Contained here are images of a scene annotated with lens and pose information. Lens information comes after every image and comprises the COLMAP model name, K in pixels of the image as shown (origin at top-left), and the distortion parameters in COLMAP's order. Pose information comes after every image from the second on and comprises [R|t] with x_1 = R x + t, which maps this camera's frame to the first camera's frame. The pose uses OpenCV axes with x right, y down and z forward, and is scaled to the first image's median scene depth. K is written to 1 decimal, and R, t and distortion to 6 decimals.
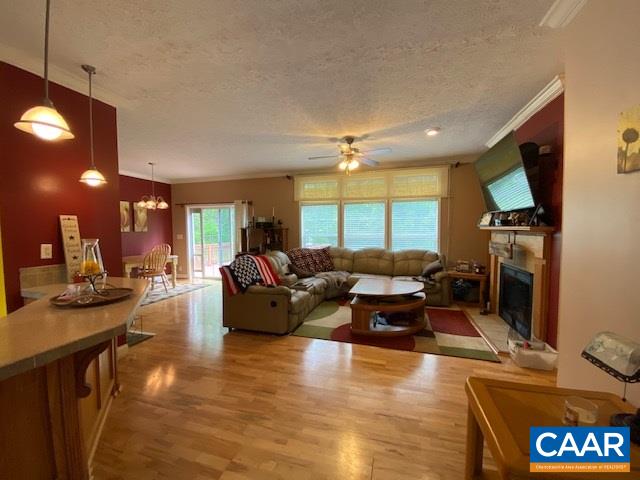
lens RADIAL K [[261.5, 0, 324.6], [0, 261.5, 240.3], [0, 0, 1]] dist [0.004702, -0.012335]
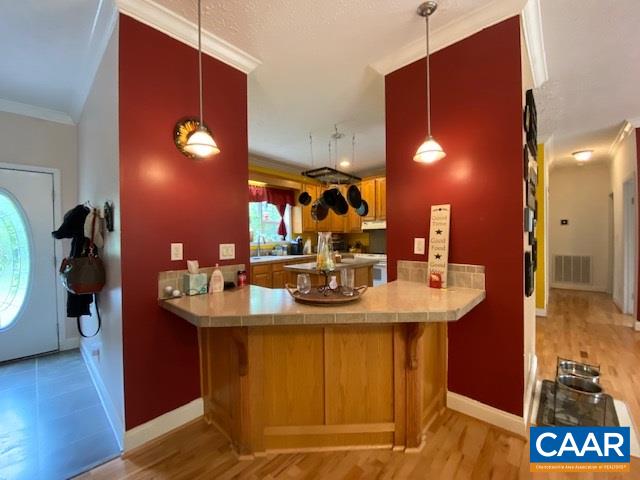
lens RADIAL K [[261.5, 0, 317.2], [0, 261.5, 244.0], [0, 0, 1]] dist [0.004702, -0.012335]
pose [[-0.466527, 0.033926, -0.883856, -0.023183], [-0.016265, 0.998766, 0.046922, -0.001449], [0.884358, 0.036266, -0.465399, 0.393851]]
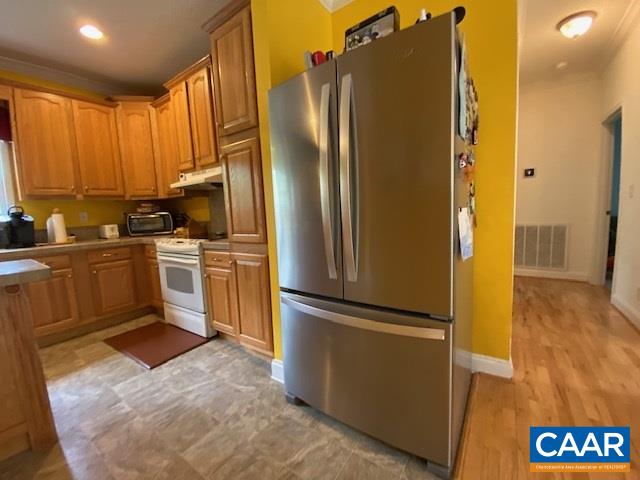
lens RADIAL K [[261.5, 0, 317.1], [0, 261.5, 242.3], [0, 0, 1]] dist [0.004702, -0.012335]
pose [[-0.341876, 0.131791, -0.930458, -0.545789], [0.012219, 0.990657, 0.135828, 0.020655], [0.939666, 0.035067, -0.340292, 0.499840]]
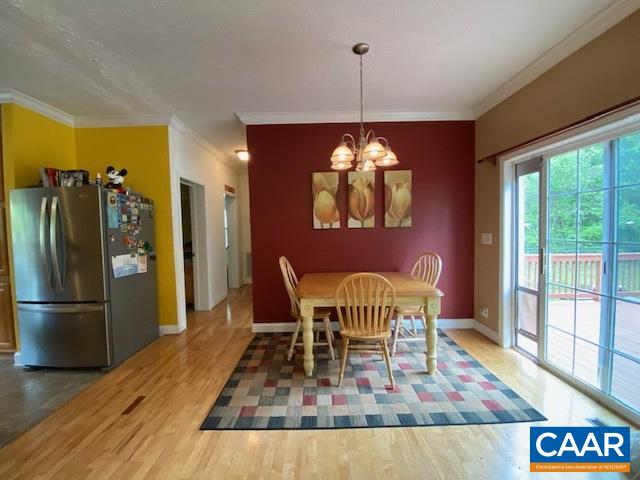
lens RADIAL K [[261.5, 0, 317.3], [0, 261.5, 239.1], [0, 0, 1]] dist [0.004702, -0.012335]
pose [[0.251245, 0.042572, -0.966987, -0.252594], [-0.020842, 0.999039, 0.038568, -0.026724], [0.967699, 0.010464, 0.251890, 0.739195]]
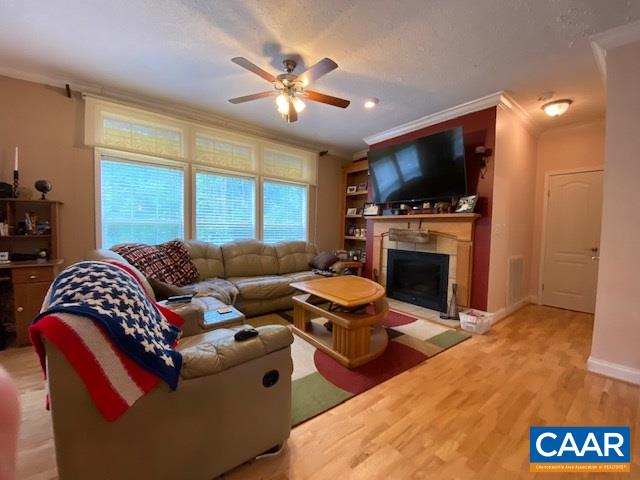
lens RADIAL K [[261.5, 0, 321.0], [0, 261.5, 240.4], [0, 0, 1]] dist [0.004702, -0.012335]
pose [[0.590192, -0.021564, 0.806975, -0.246187], [0.010910, 0.999765, 0.018737, 0.017254], [-0.807189, -0.002255, 0.590289, 0.378278]]
